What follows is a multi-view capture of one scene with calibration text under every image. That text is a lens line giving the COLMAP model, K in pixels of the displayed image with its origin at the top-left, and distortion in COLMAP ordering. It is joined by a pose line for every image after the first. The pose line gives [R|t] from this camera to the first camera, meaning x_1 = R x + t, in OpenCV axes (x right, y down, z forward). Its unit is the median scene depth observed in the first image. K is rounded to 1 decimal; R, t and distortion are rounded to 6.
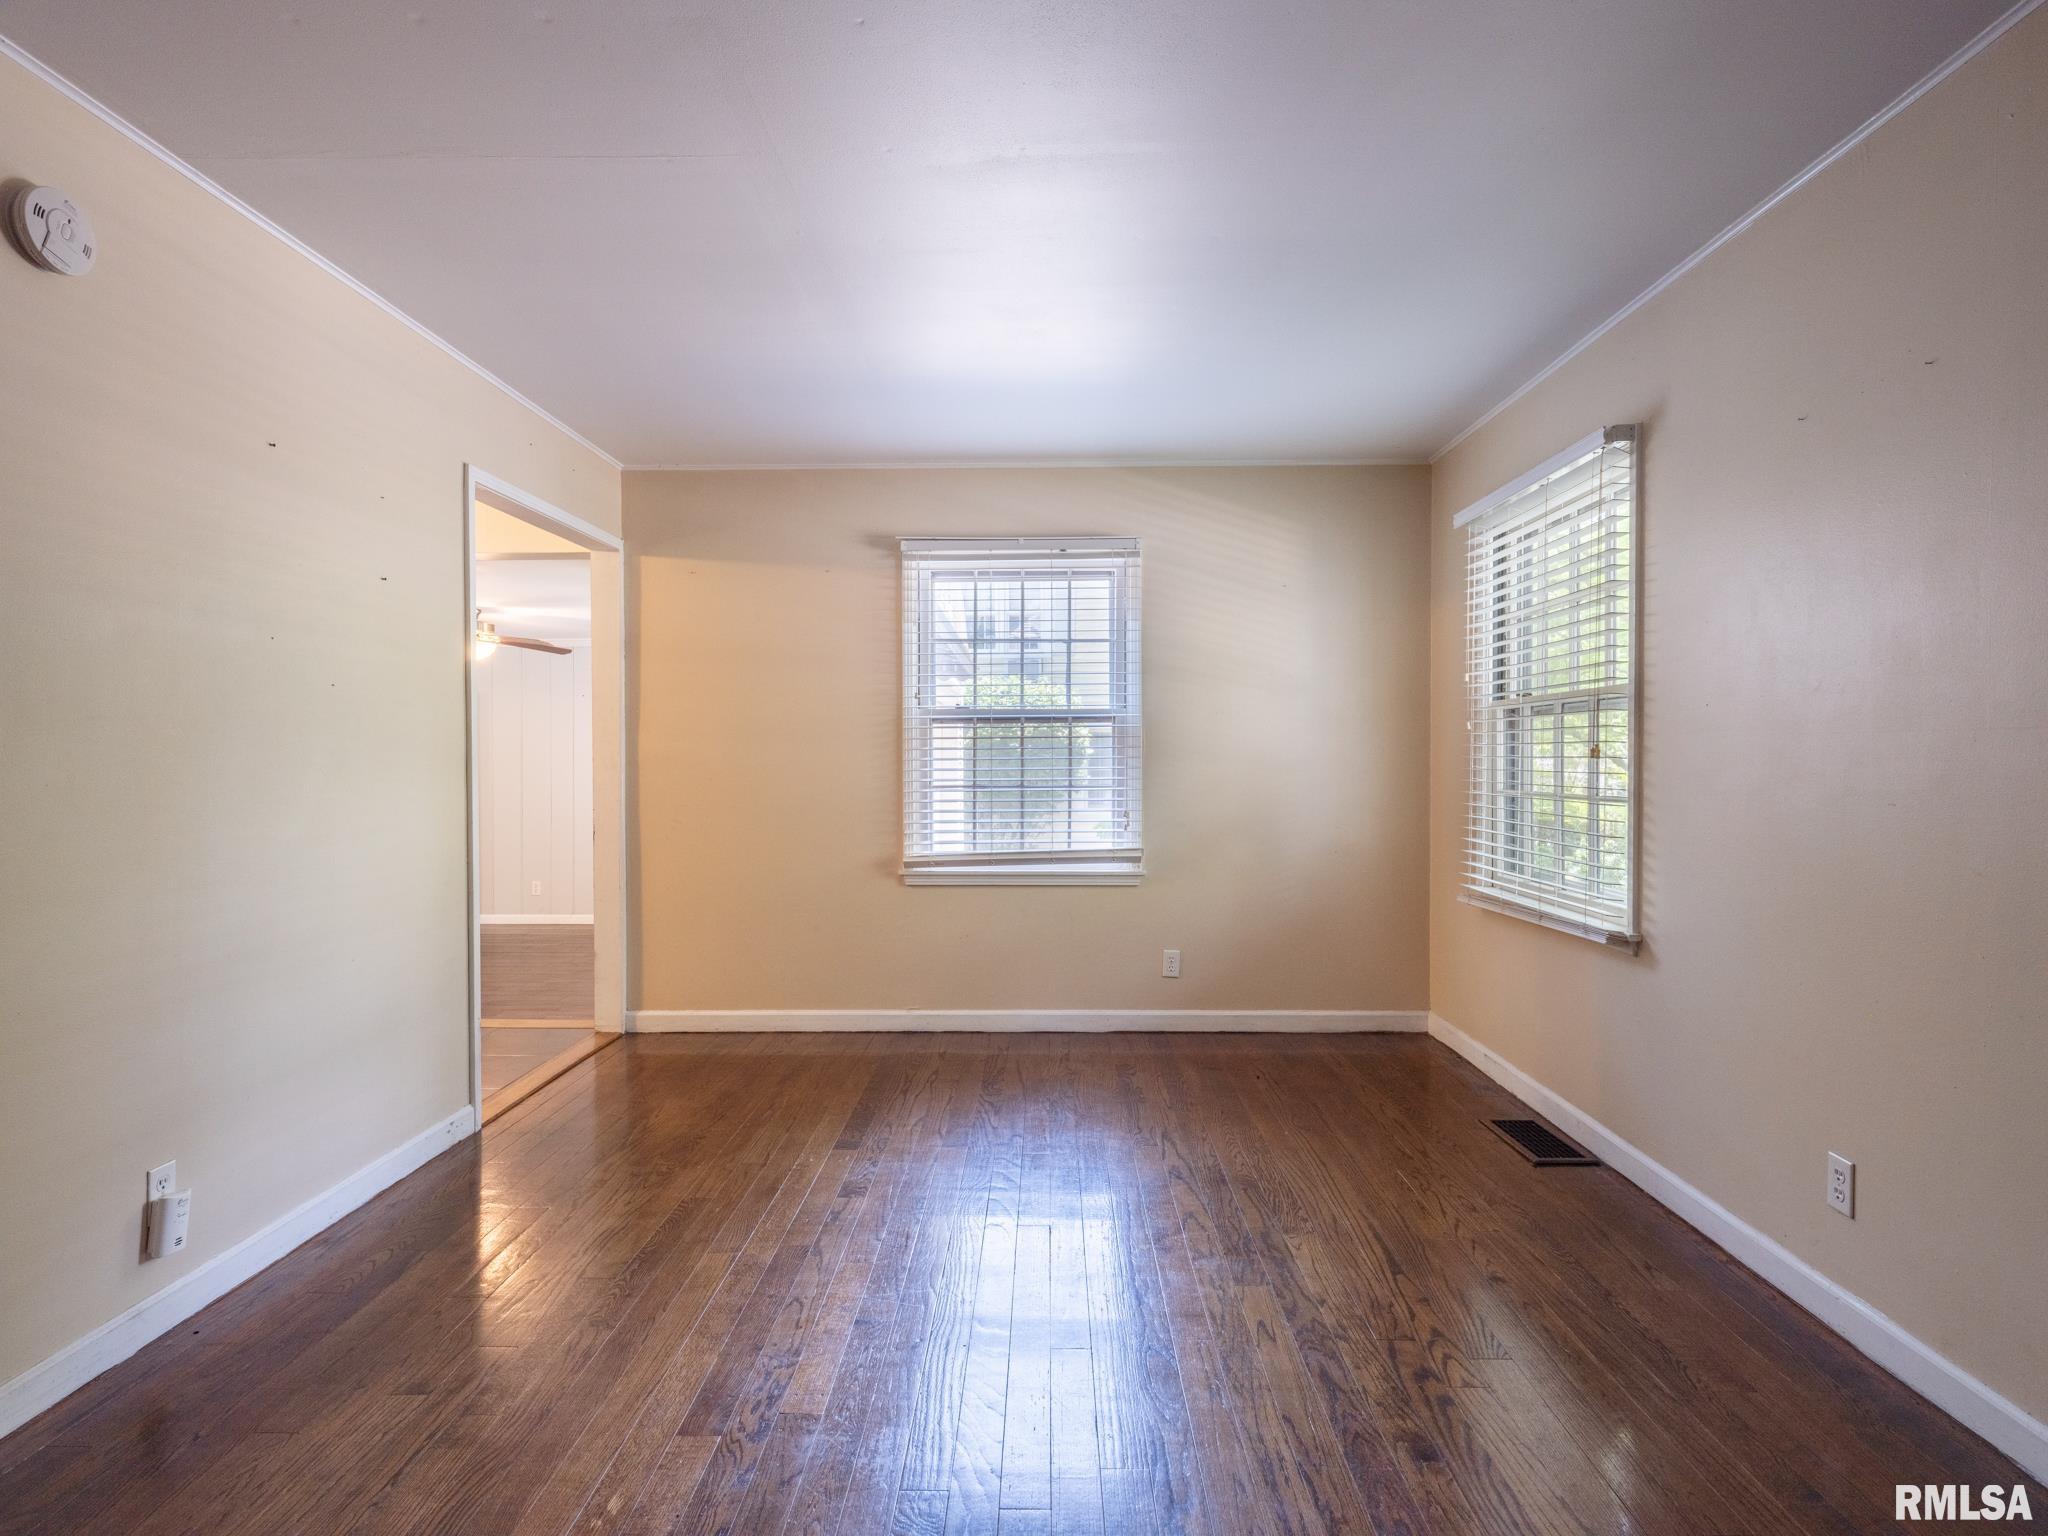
lens RADIAL K [[1109.5, 0, 1014.2], [0, 1109.5, 772.4], [0, 0, 1]] dist [0.006804, -0.003763]
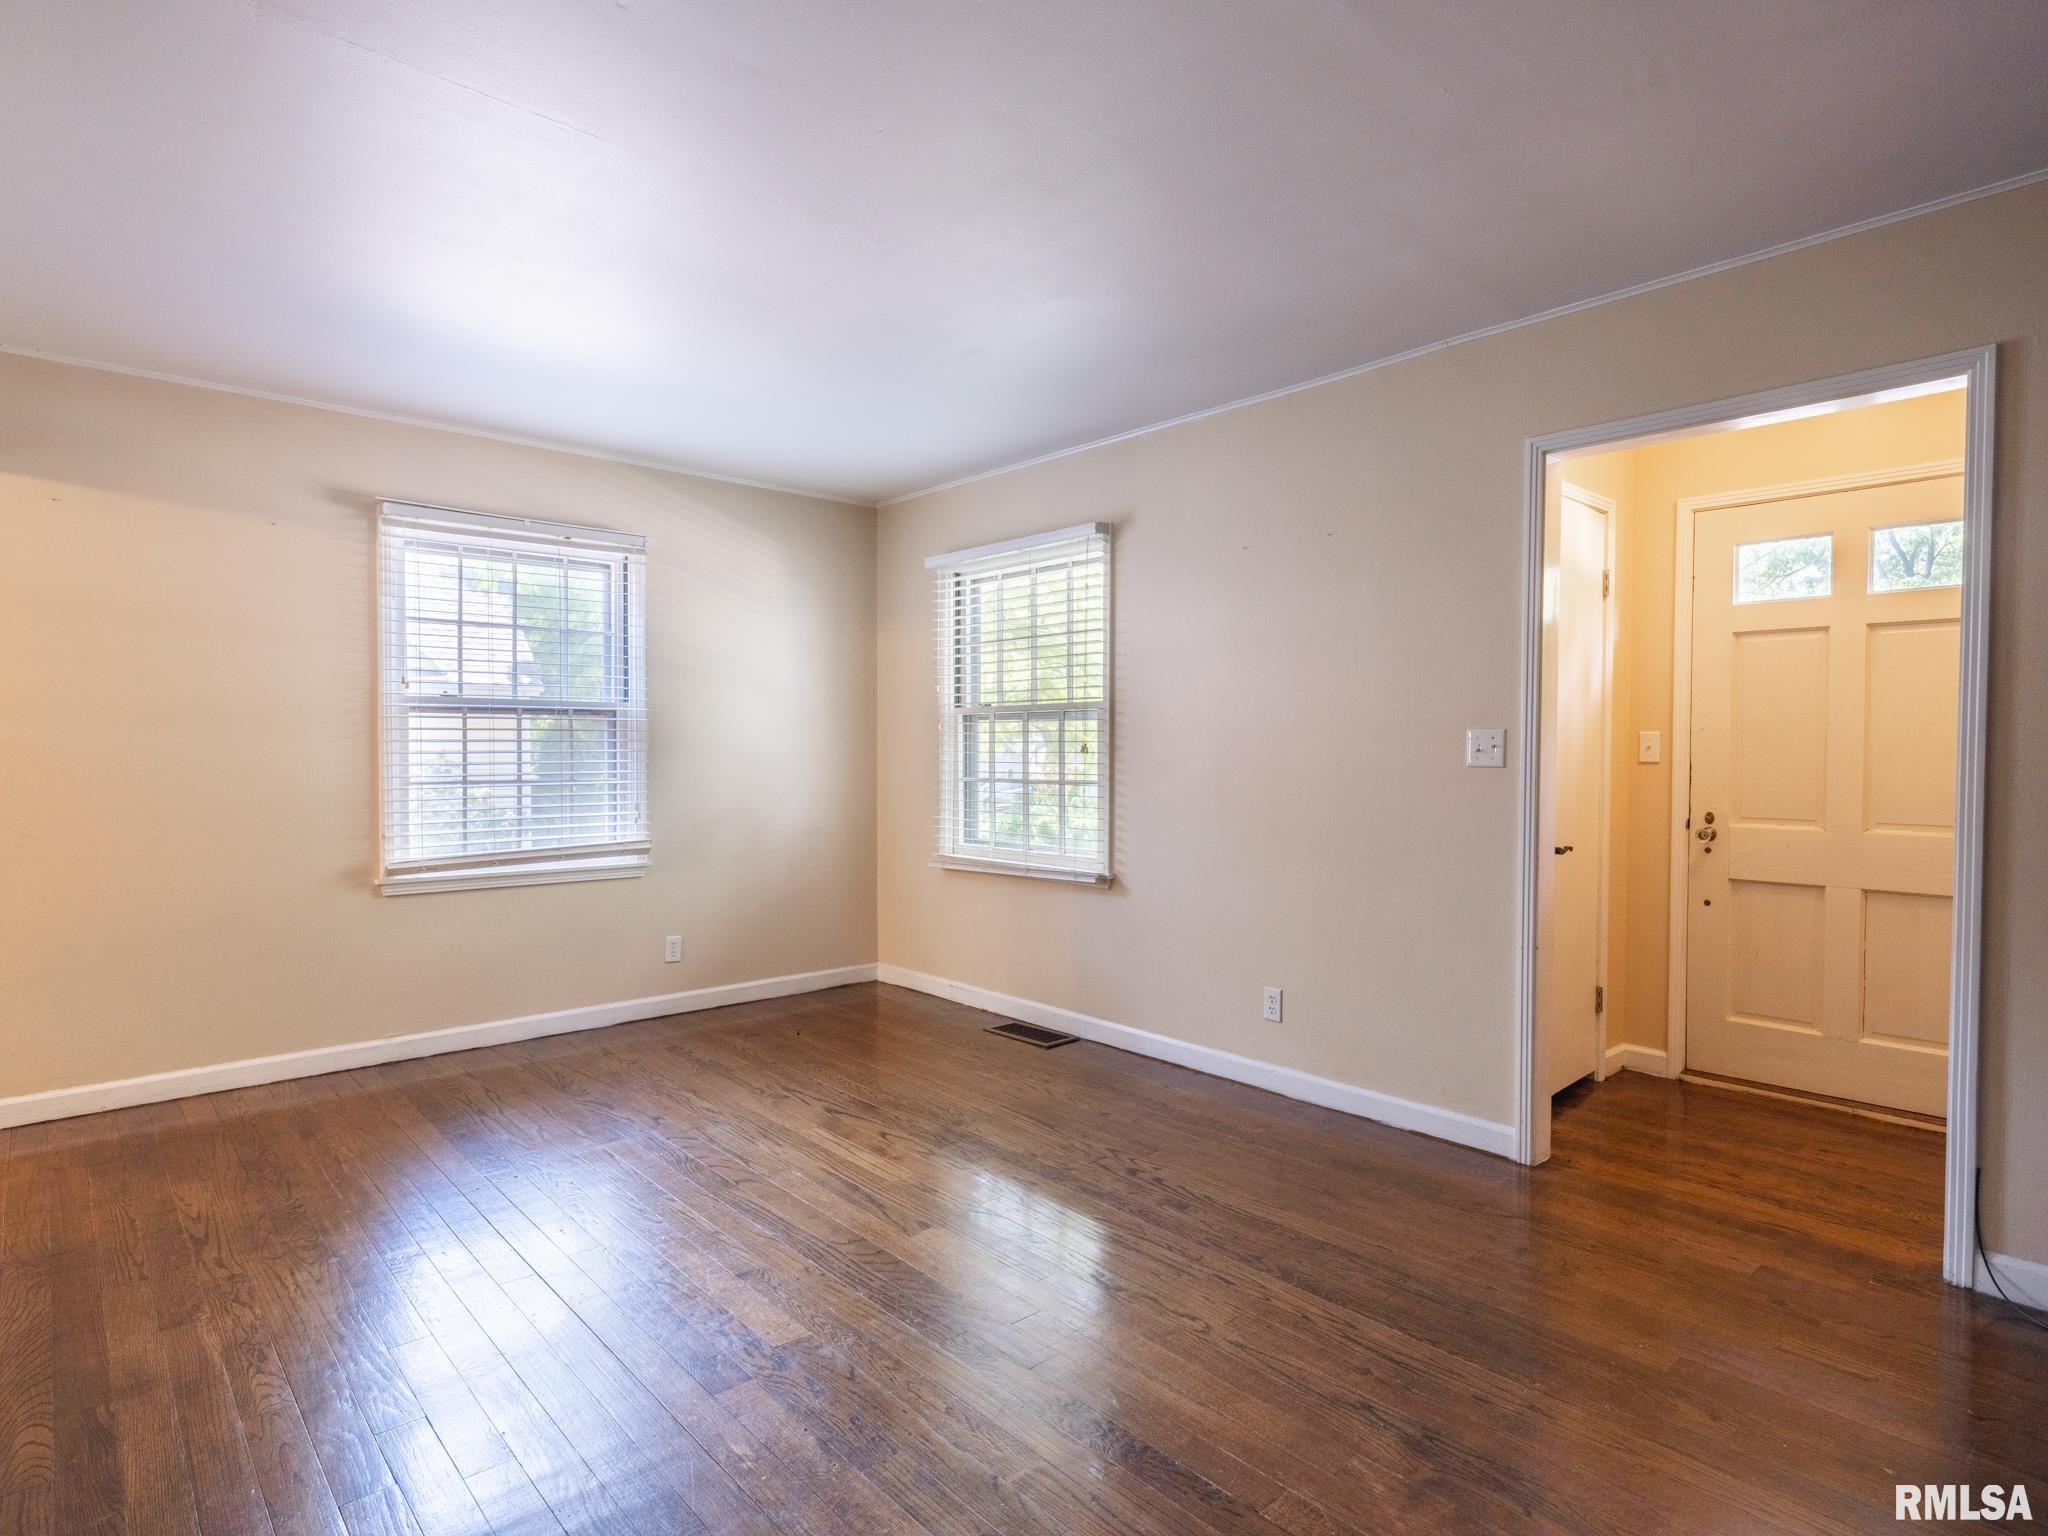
lens RADIAL K [[1109.5, 0, 1029.1], [0, 1109.5, 771.1], [0, 0, 1]] dist [0.006804, -0.003763]
pose [[0.721210, -0.007600, 0.692675, -0.391671], [0.005607, 0.999971, 0.005134, 0.001813], [-0.692694, 0.000181, 0.721232, 0.018639]]
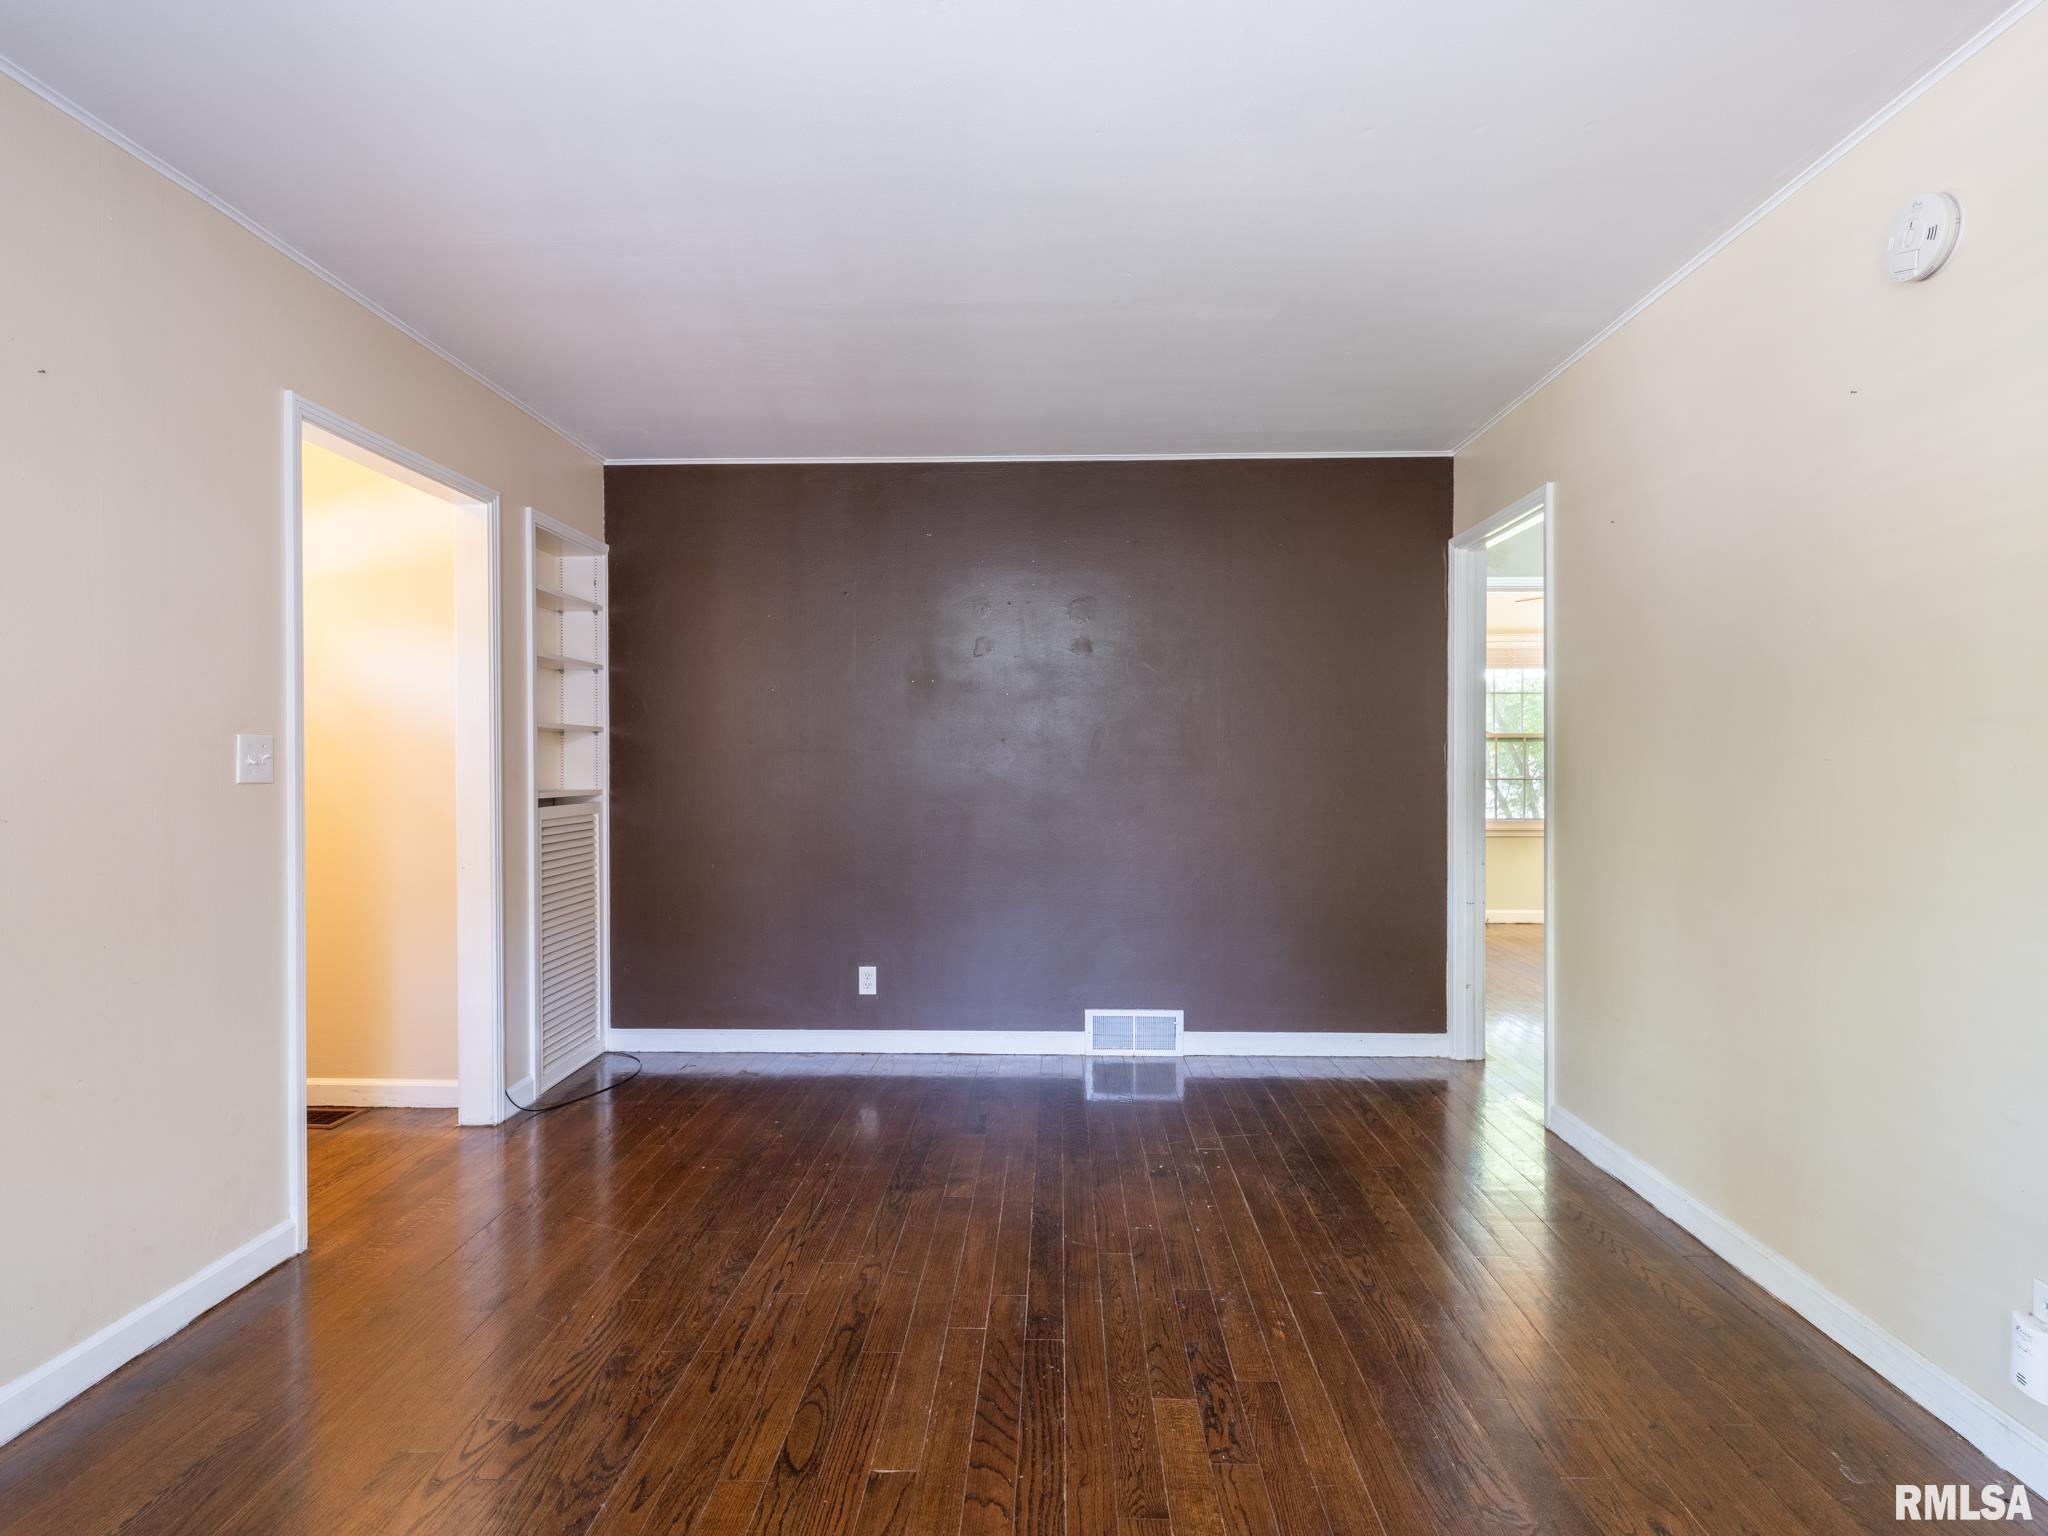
lens RADIAL K [[1109.5, 0, 1021.8], [0, 1109.5, 775.5], [0, 0, 1]] dist [0.006804, -0.003763]
pose [[-0.999983, 0.004371, 0.003958, -0.028548], [0.004492, 0.999510, 0.030975, -0.017851], [-0.003821, 0.030993, -0.999512, 1.004390]]
